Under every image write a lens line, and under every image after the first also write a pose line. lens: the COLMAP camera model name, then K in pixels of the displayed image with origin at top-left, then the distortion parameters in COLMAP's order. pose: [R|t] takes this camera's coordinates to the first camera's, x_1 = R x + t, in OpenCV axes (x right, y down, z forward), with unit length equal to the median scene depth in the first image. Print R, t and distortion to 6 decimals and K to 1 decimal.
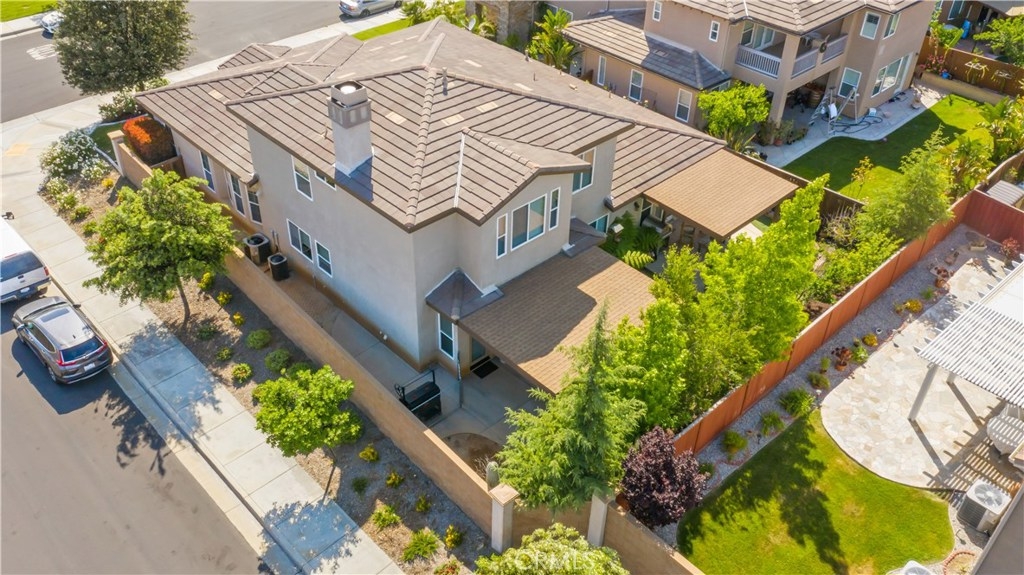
lens RADIAL K [[852.1, 0, 508.9], [0, 852.1, 287.7], [0, 0, 1]] dist [0.007033, 0.002864]
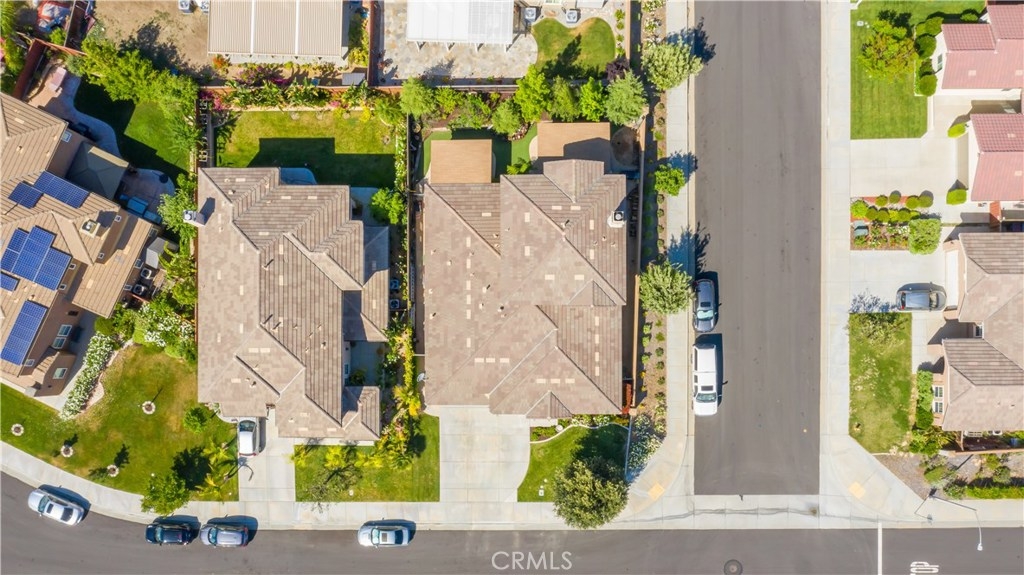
lens RADIAL K [[800.8, 0, 506.9], [0, 800.8, 347.1], [0, 0, 1]] dist [-0.006689, -0.006104]
pose [[-0.721954, -0.691731, -0.017053, -0.160401], [0.422548, -0.460257, 0.780780, -2.277989], [-0.547938, 0.556481, 0.624574, -0.111357]]
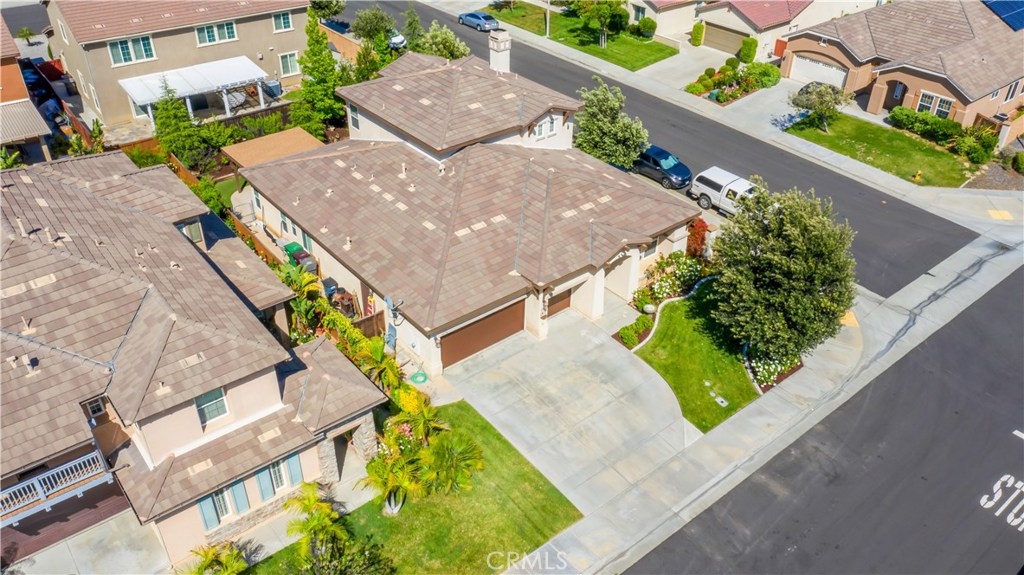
lens RADIAL K [[800.8, 0, 510.3], [0, 800.8, 280.2], [0, 0, 1]] dist [-0.006689, -0.006104]
pose [[-0.995357, -0.088603, 0.037616, -0.306850], [0.009117, 0.302253, 0.953184, -1.702119], [-0.095824, 0.949101, -0.300042, 1.945911]]
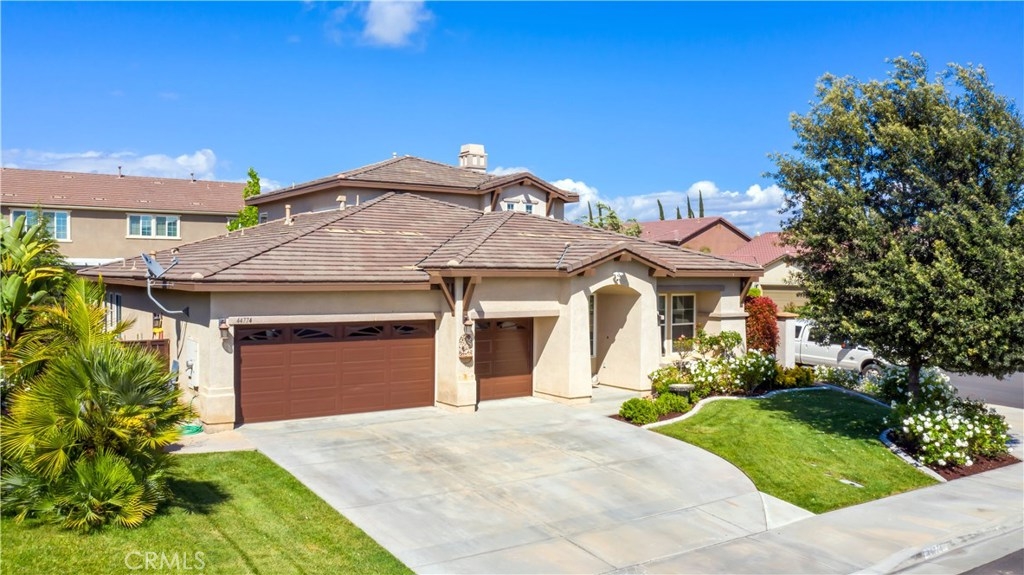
lens RADIAL K [[800.8, 0, 512.3], [0, 800.8, 288.8], [0, 0, 1]] dist [-0.006689, -0.006104]
pose [[-0.984663, -0.040125, 0.169788, -0.474461], [0.076016, 0.777285, 0.624540, -0.873146], [-0.157033, 0.627868, -0.762314, 2.085473]]
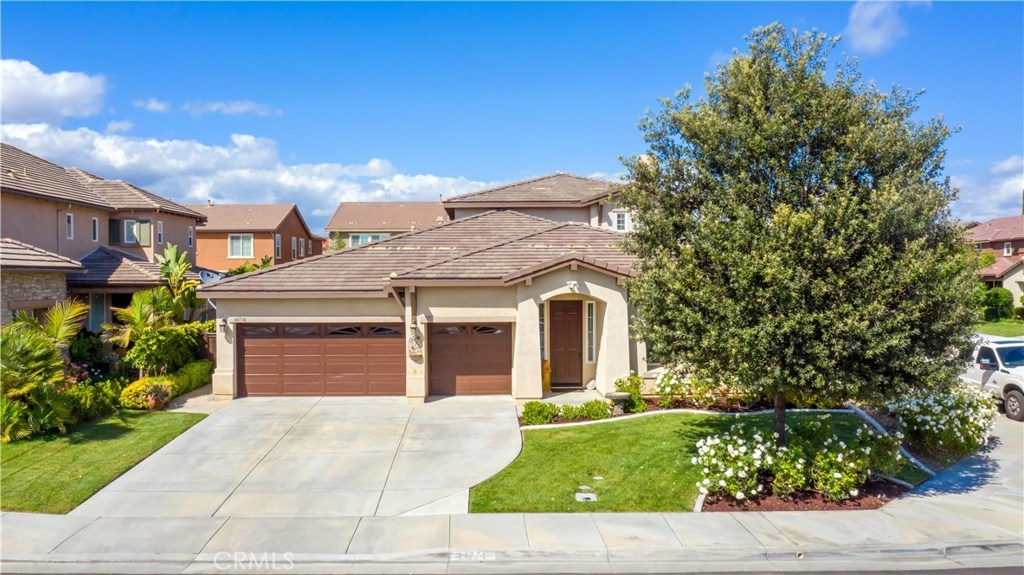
lens RADIAL K [[800.8, 0, 512.2], [0, 800.8, 286.1], [0, 0, 1]] dist [-0.006689, -0.006104]
pose [[-0.763897, -0.035889, 0.644340, -0.902751], [0.379777, 0.782251, 0.493815, -0.816241], [-0.521758, 0.621929, -0.583929, 1.981767]]
